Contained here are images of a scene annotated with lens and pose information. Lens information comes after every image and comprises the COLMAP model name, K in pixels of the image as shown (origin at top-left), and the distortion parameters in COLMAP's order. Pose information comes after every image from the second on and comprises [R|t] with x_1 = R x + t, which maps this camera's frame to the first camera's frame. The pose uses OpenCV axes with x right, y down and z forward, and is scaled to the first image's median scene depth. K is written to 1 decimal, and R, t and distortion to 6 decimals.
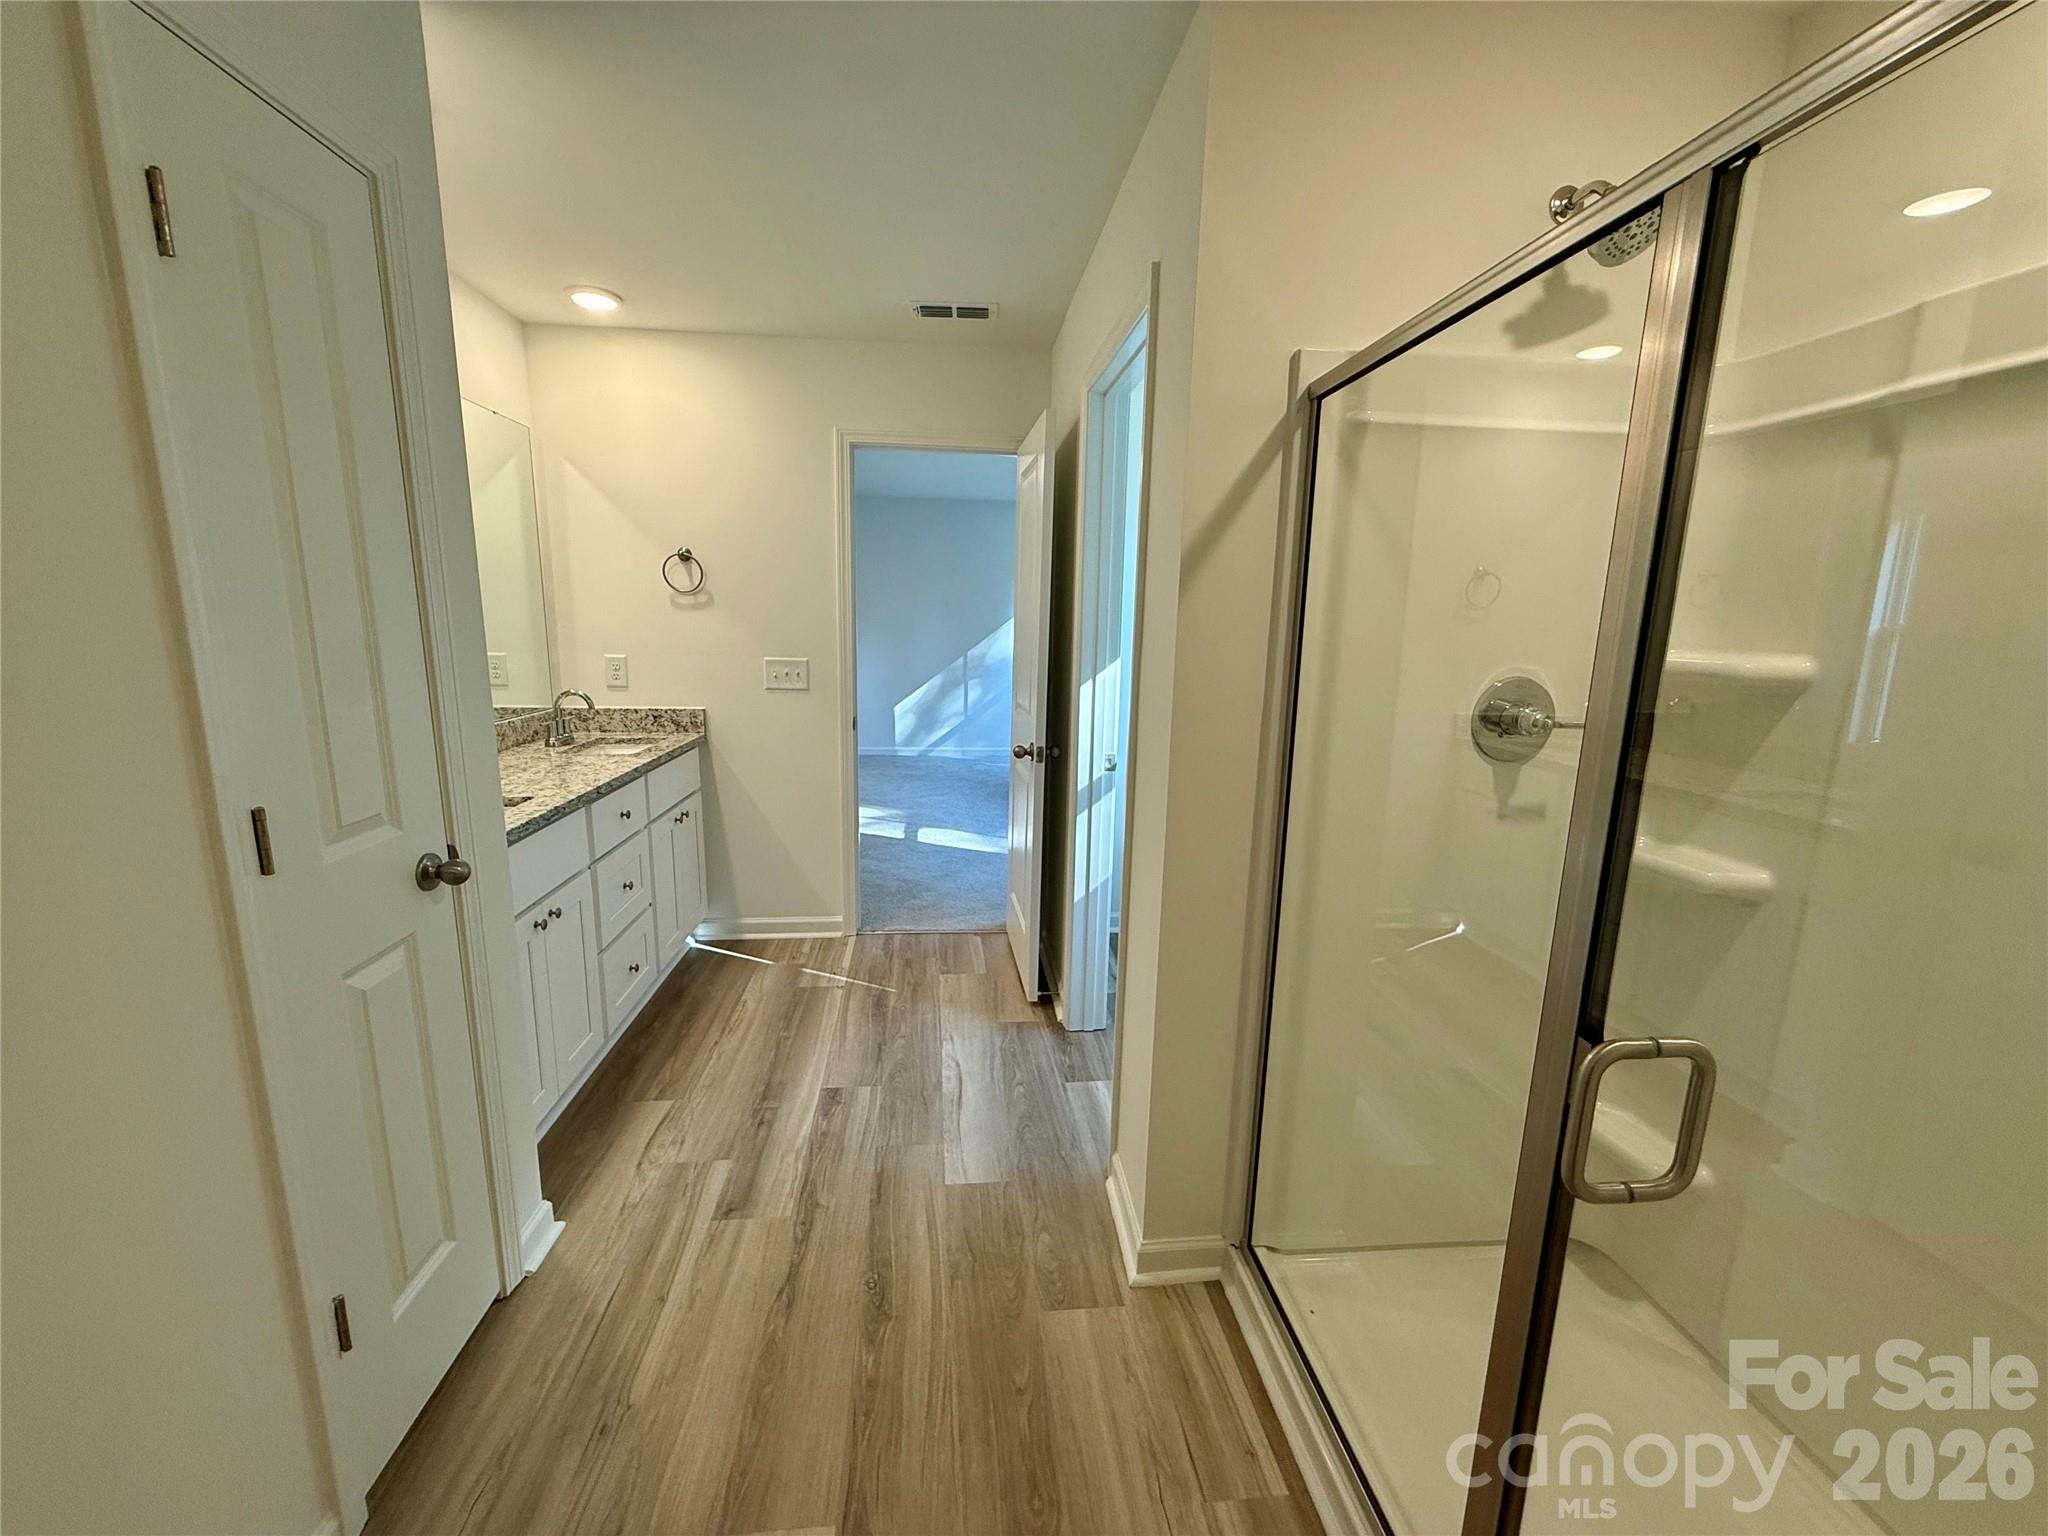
lens RADIAL K [[828.4, 0, 1023.8], [0, 828.4, 769.2], [0, 0, 1]] dist [0.002026, 0.000107]
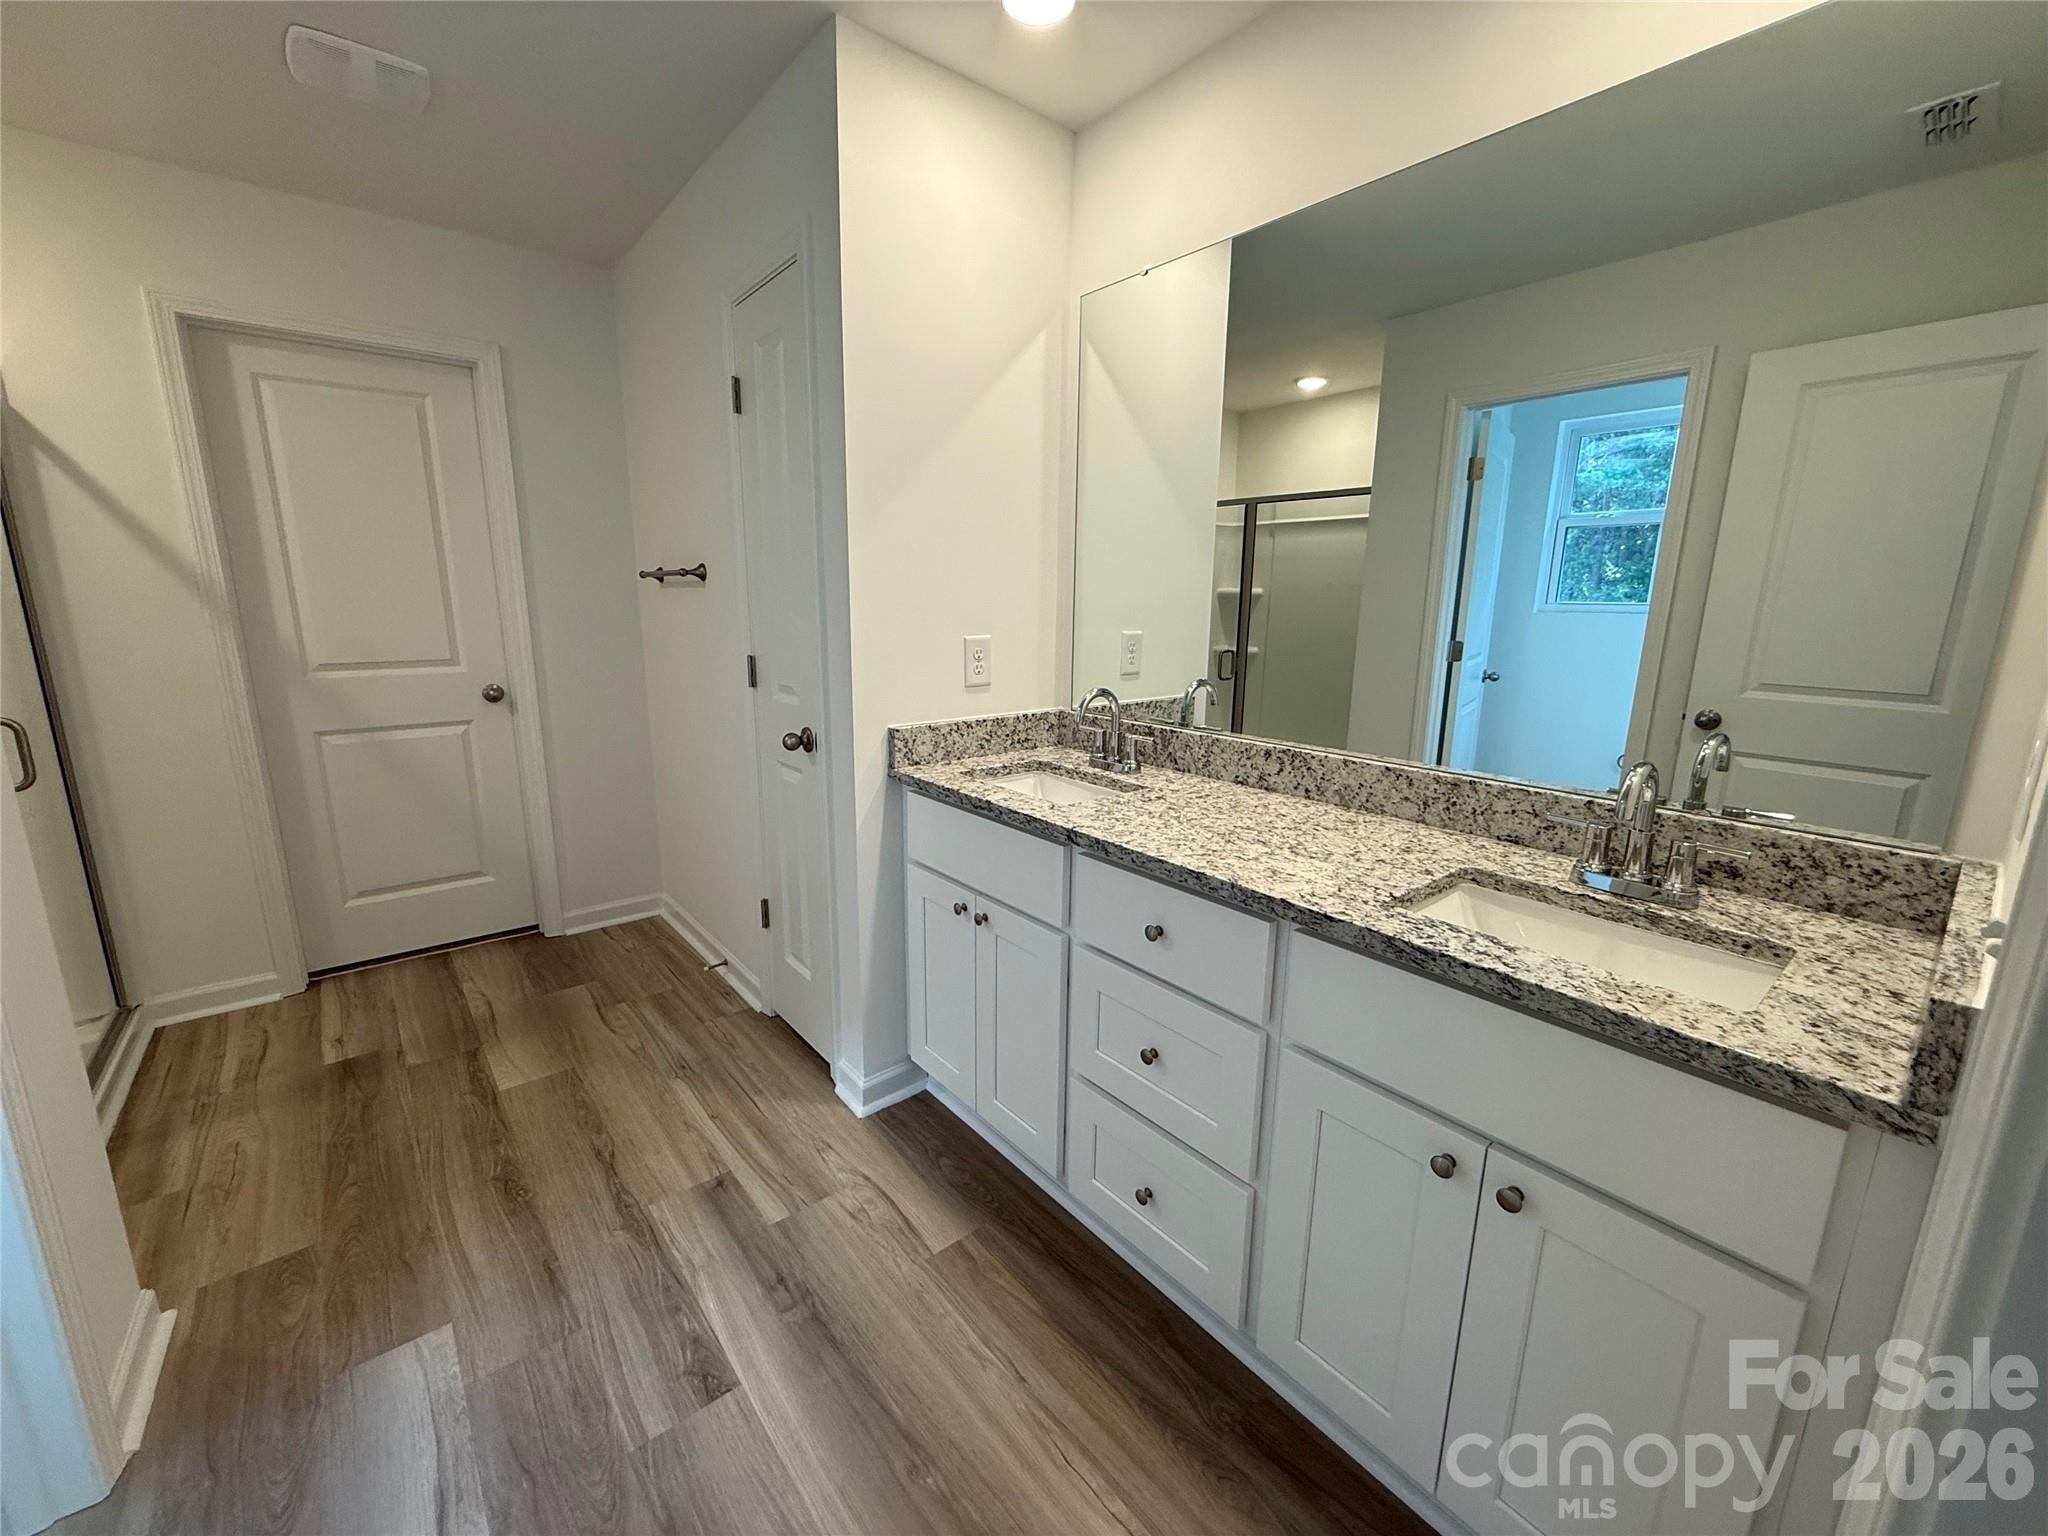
lens RADIAL K [[828.4, 0, 1025.7], [0, 828.4, 774.0], [0, 0, 1]] dist [0.002026, 0.000107]
pose [[-0.834167, 0.092602, -0.543682, -0.159742], [-0.124993, 0.928409, 0.349906, -0.263555], [0.537161, 0.359836, -0.762873, 1.615993]]
